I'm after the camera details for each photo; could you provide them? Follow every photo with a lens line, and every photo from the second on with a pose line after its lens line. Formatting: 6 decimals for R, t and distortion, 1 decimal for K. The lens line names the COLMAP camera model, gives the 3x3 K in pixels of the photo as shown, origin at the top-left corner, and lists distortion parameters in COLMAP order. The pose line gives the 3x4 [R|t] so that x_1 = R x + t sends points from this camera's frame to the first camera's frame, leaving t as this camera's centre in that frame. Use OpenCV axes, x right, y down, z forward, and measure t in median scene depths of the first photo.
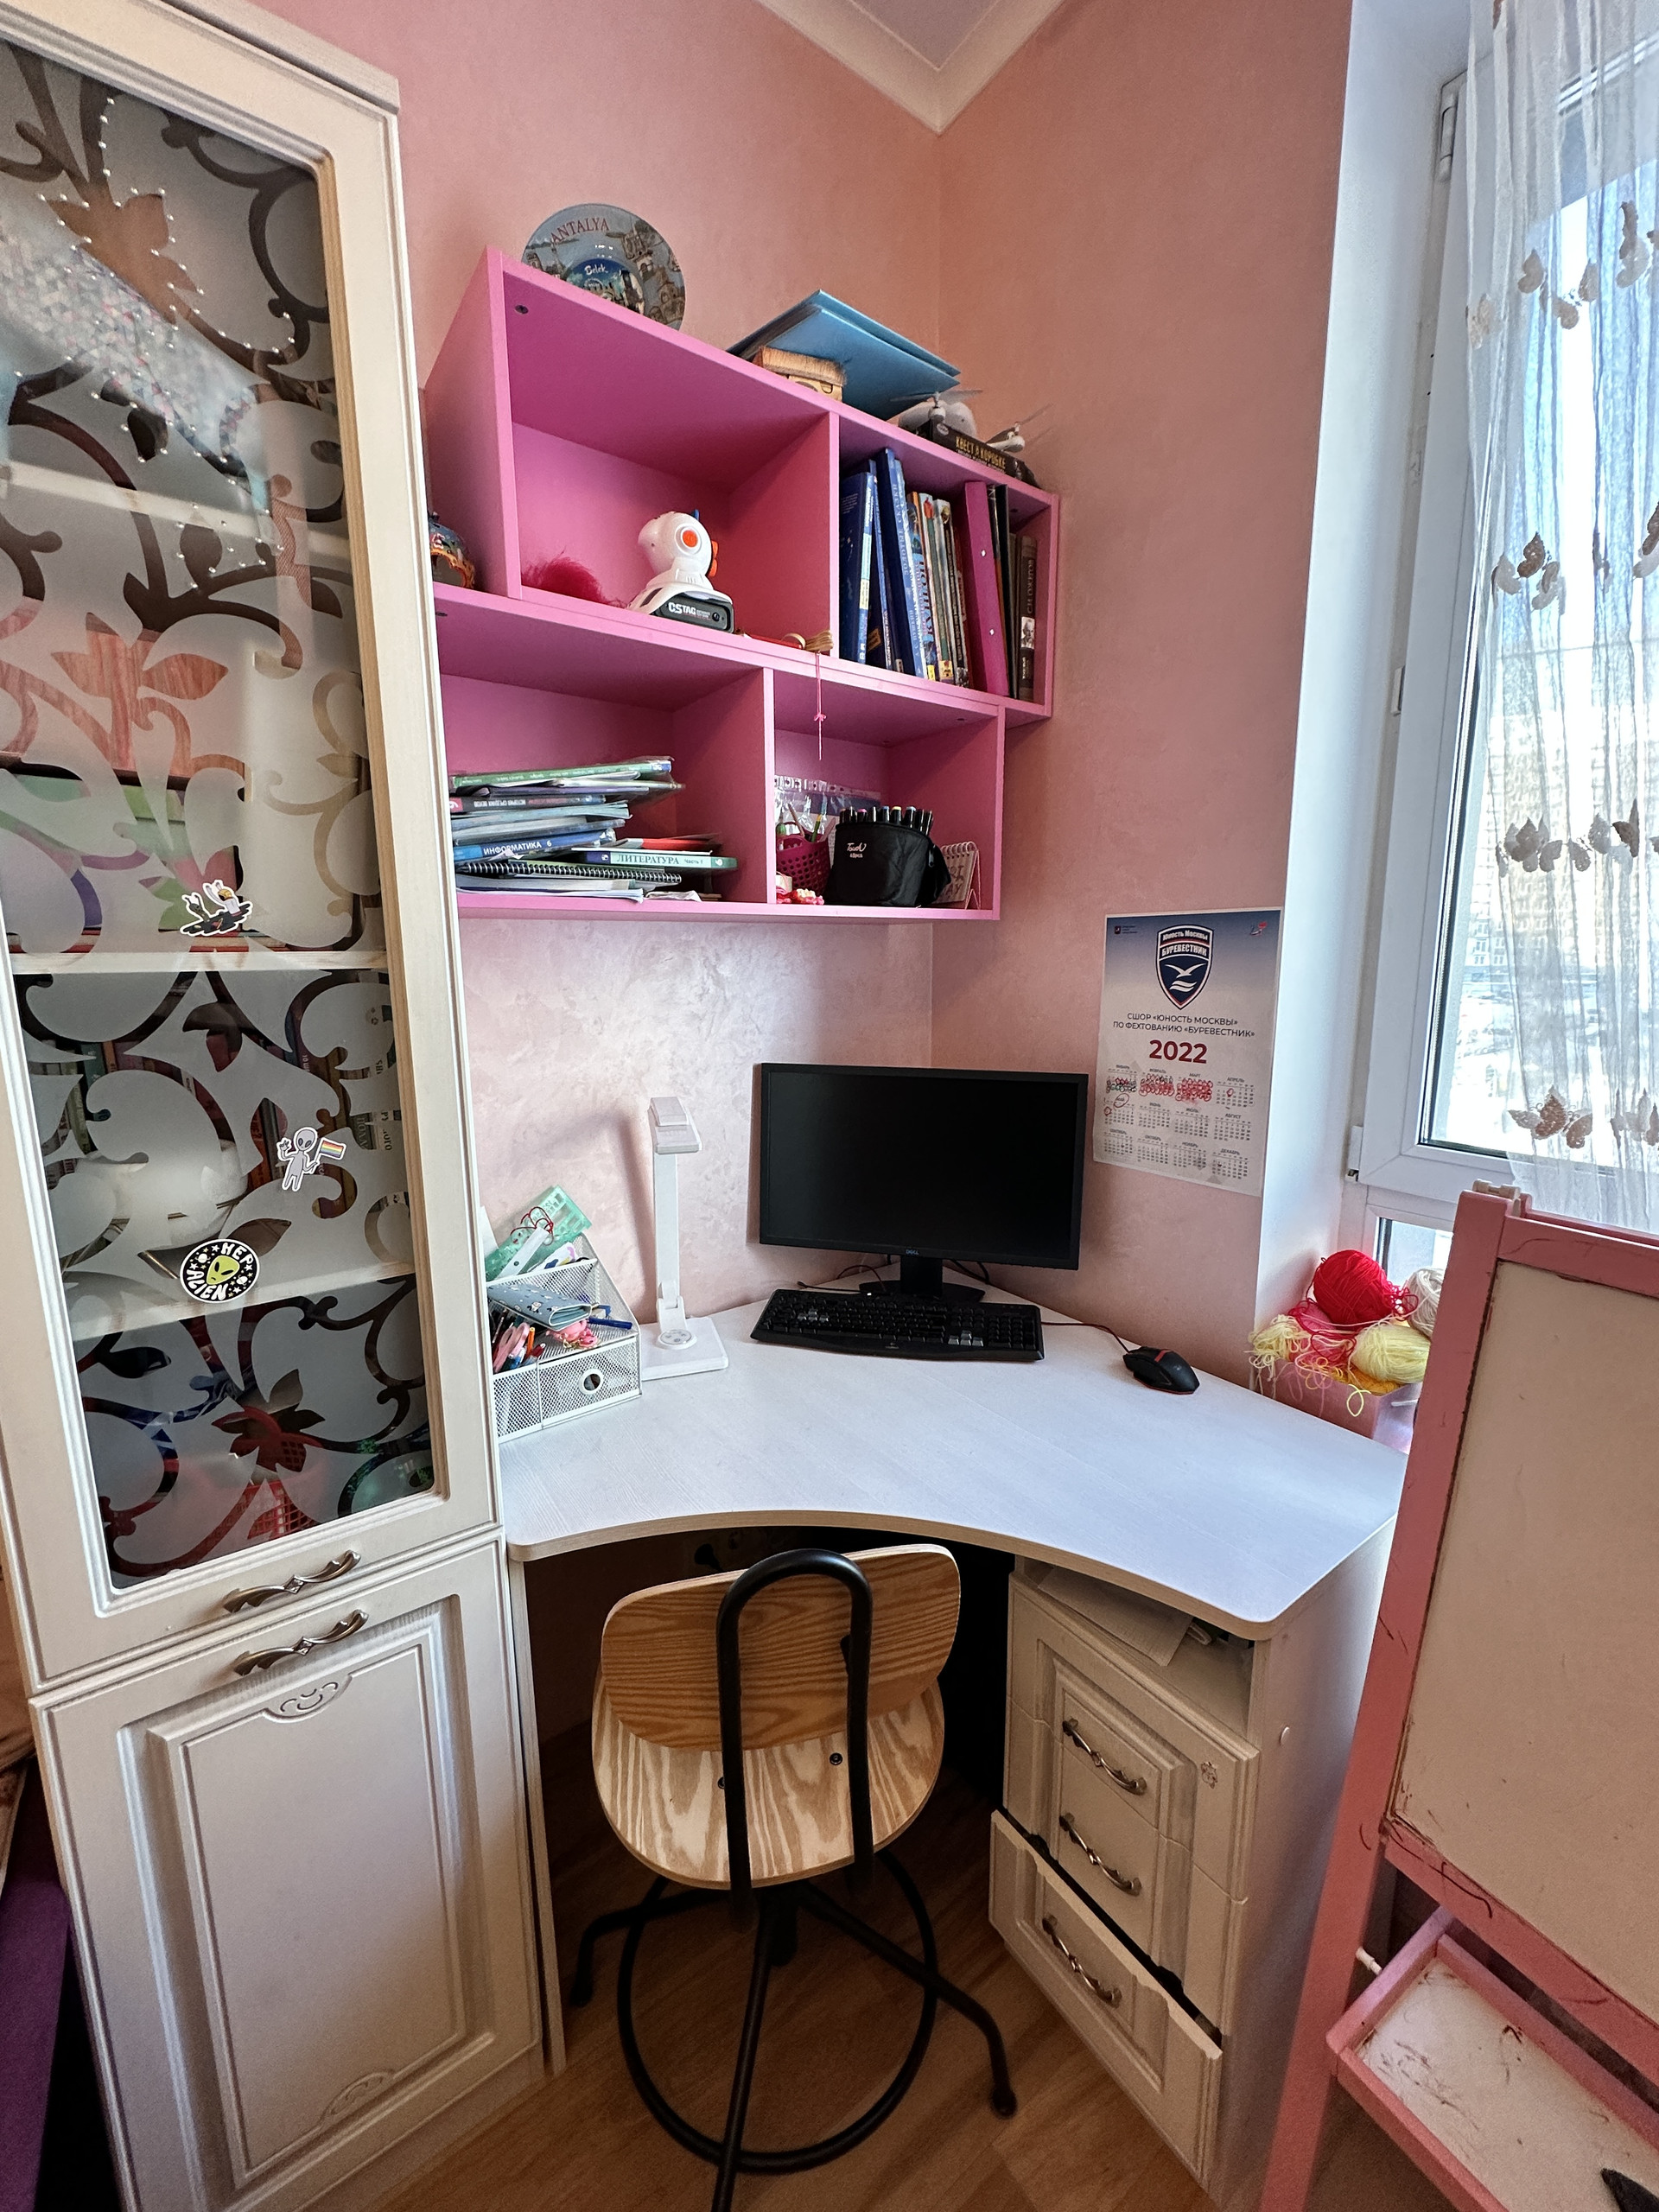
lens RADIAL K [[880.4, 0, 827.2], [0, 880.4, 1105.4], [0, 0, 1]] dist [-0.001991, 0.000073]
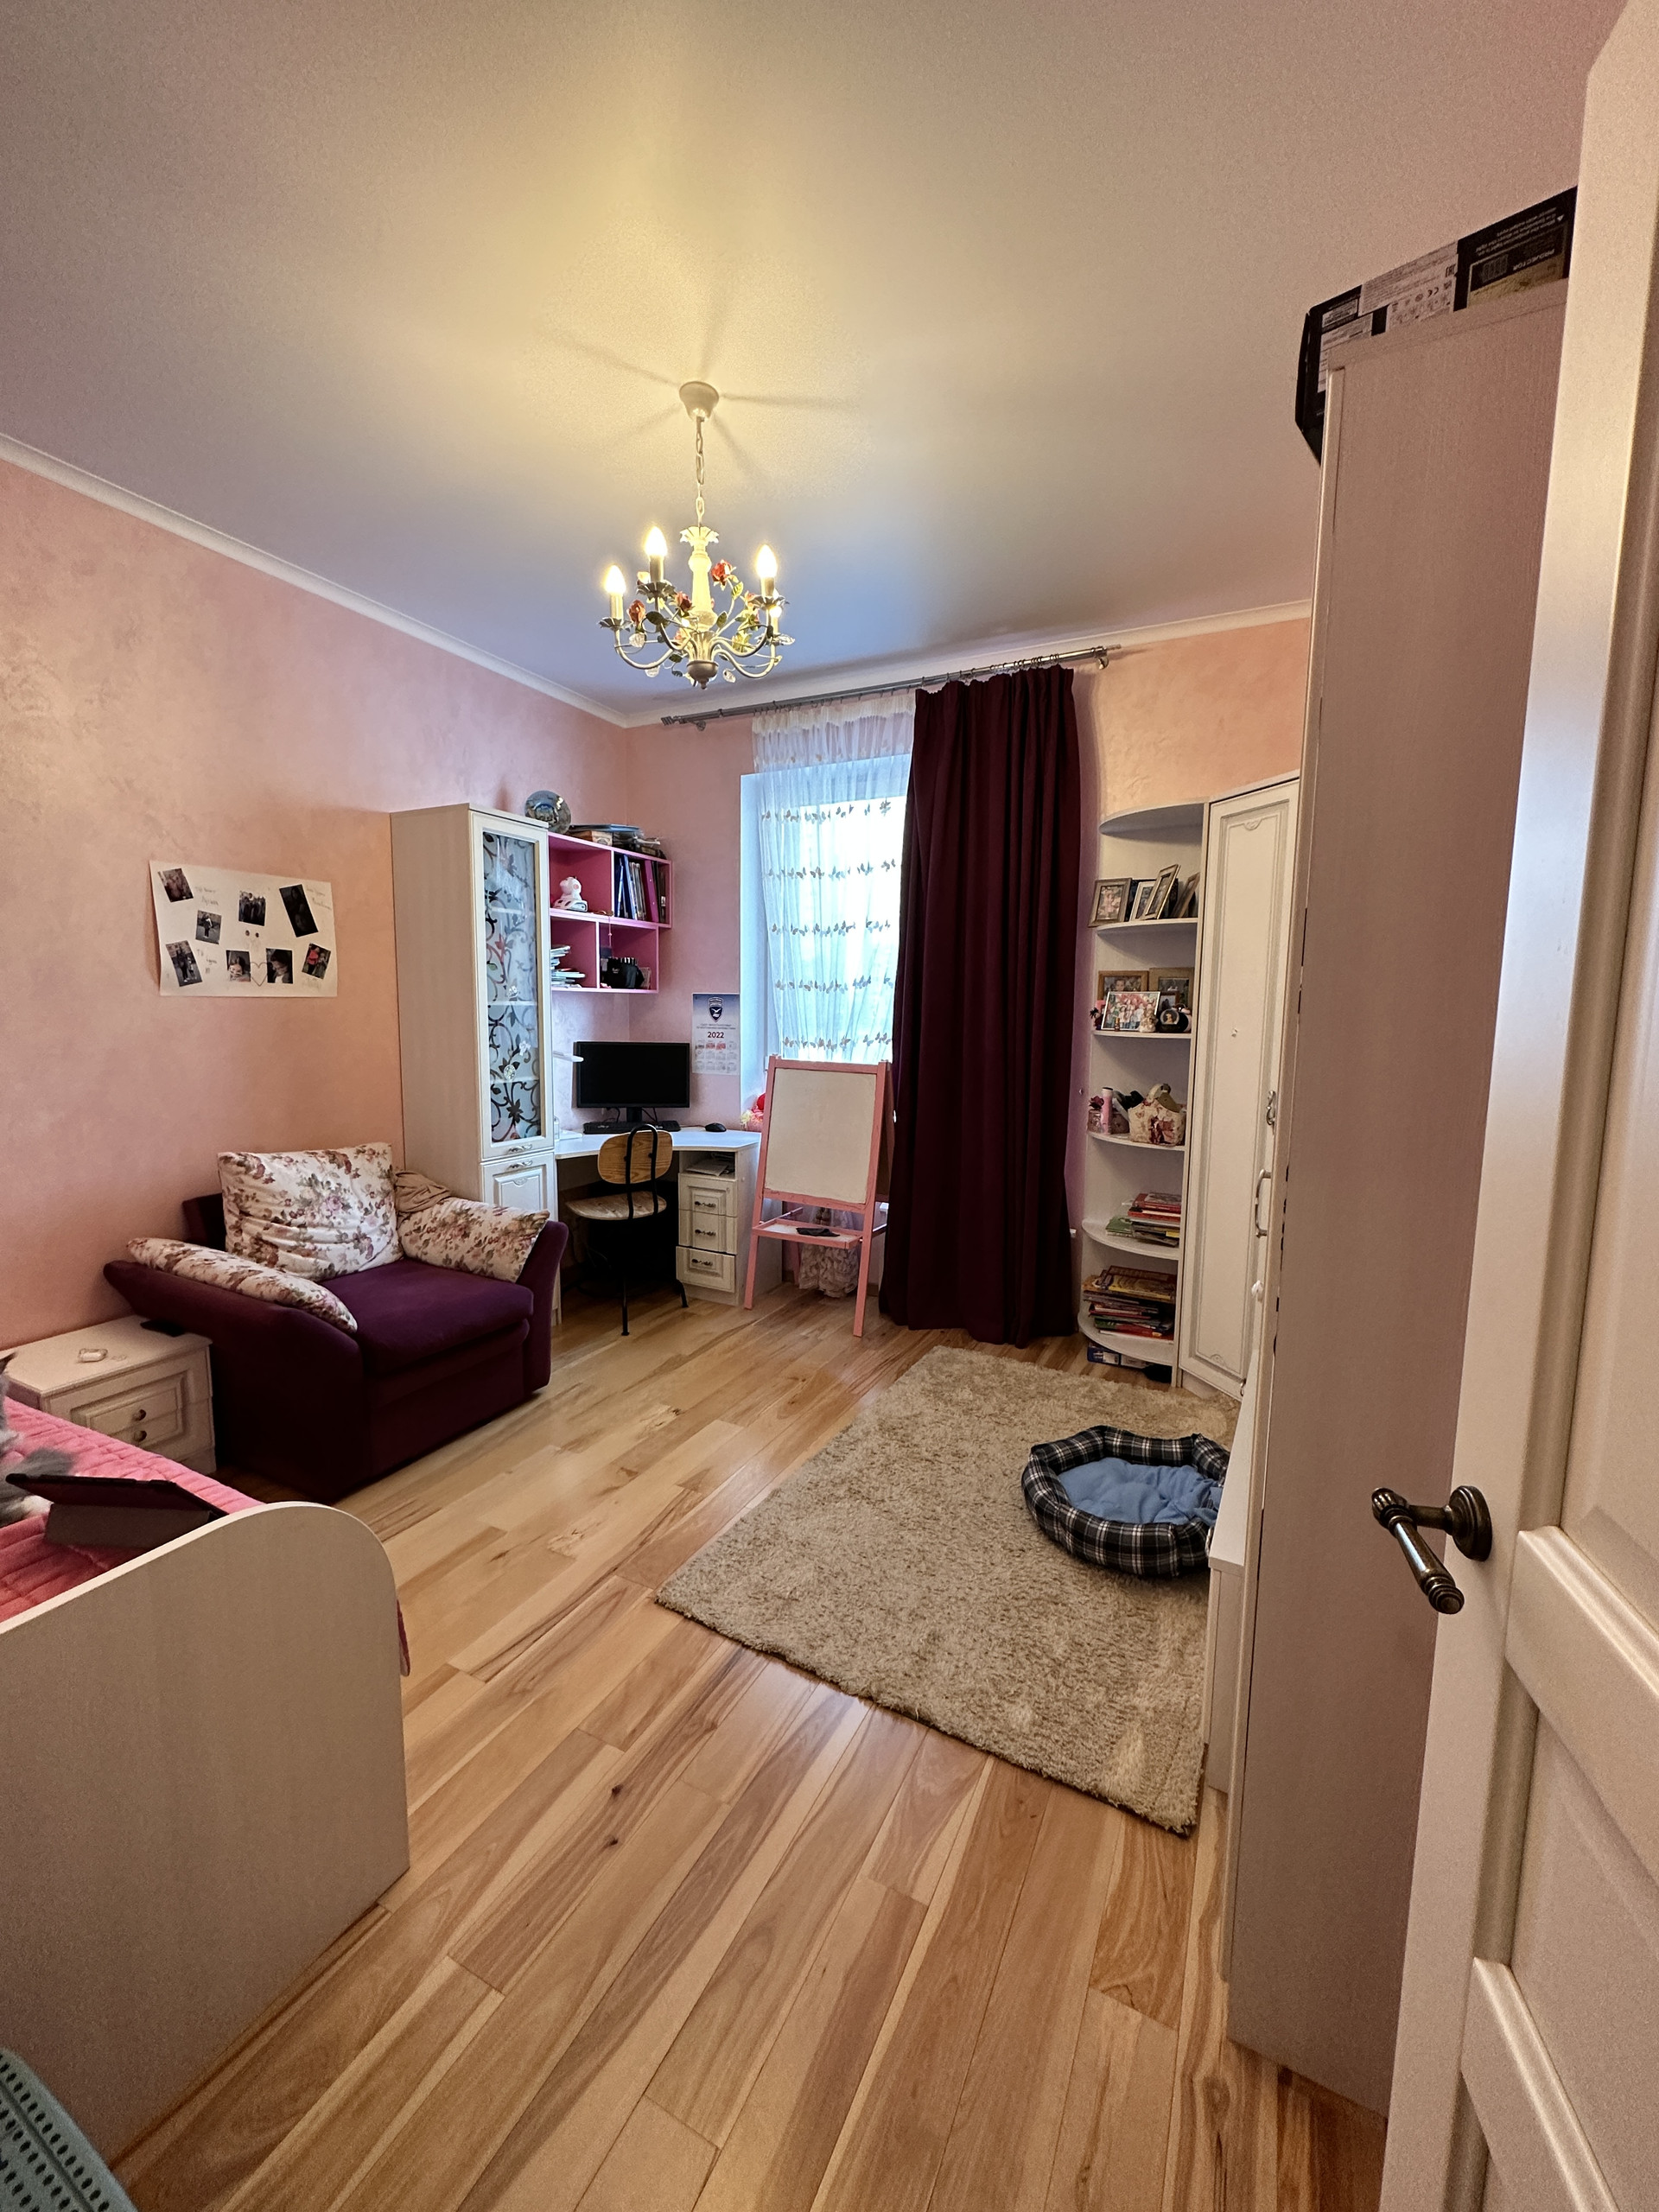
lens RADIAL K [[880.4, 0, 827.2], [0, 880.4, 1105.4], [0, 0, 1]] dist [-0.001991, 0.000073]
pose [[0.887449, -0.032092, 0.459788, -0.805132], [0.056714, 0.997595, -0.039835, 0.380320], [-0.457404, 0.061428, 0.887135, -2.237594]]
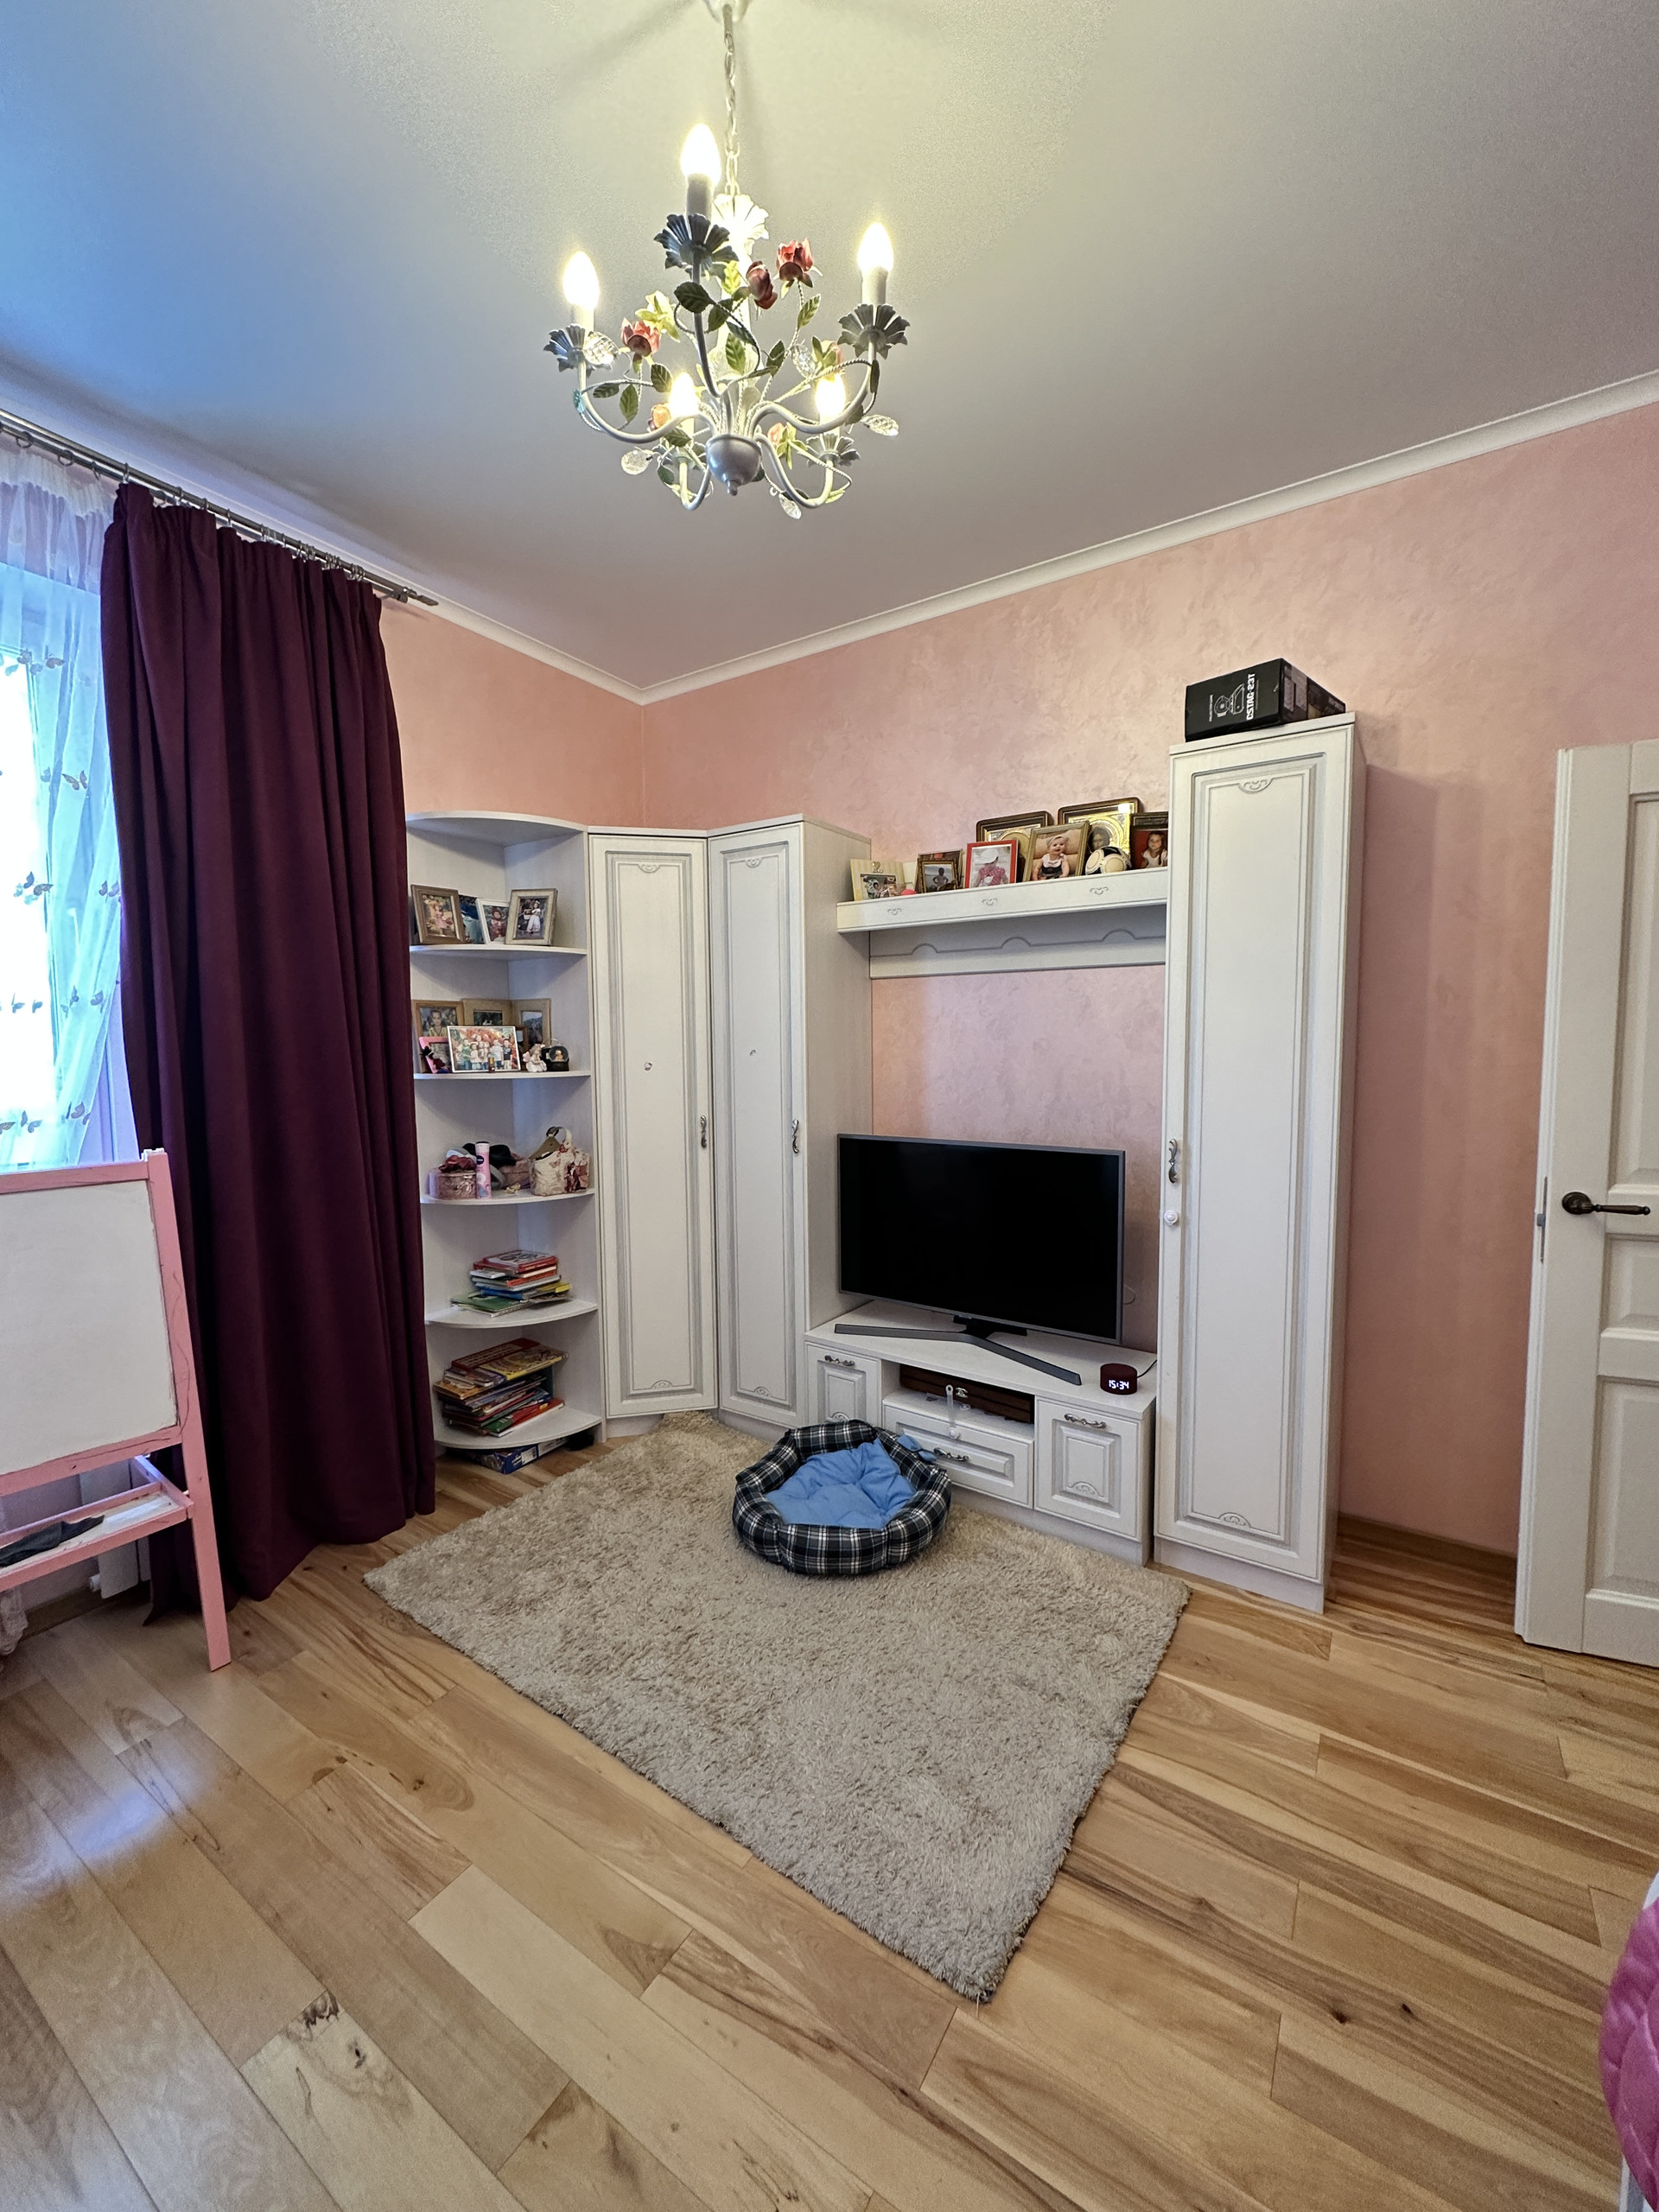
lens RADIAL K [[880.4, 0, 827.2], [0, 880.4, 1105.4], [0, 0, 1]] dist [-0.001991, 0.000073]
pose [[-0.363130, -0.055692, 0.930073, -1.177581], [0.169574, 0.977591, 0.124744, 0.053581], [-0.916177, 0.203015, -0.345549, -0.322378]]
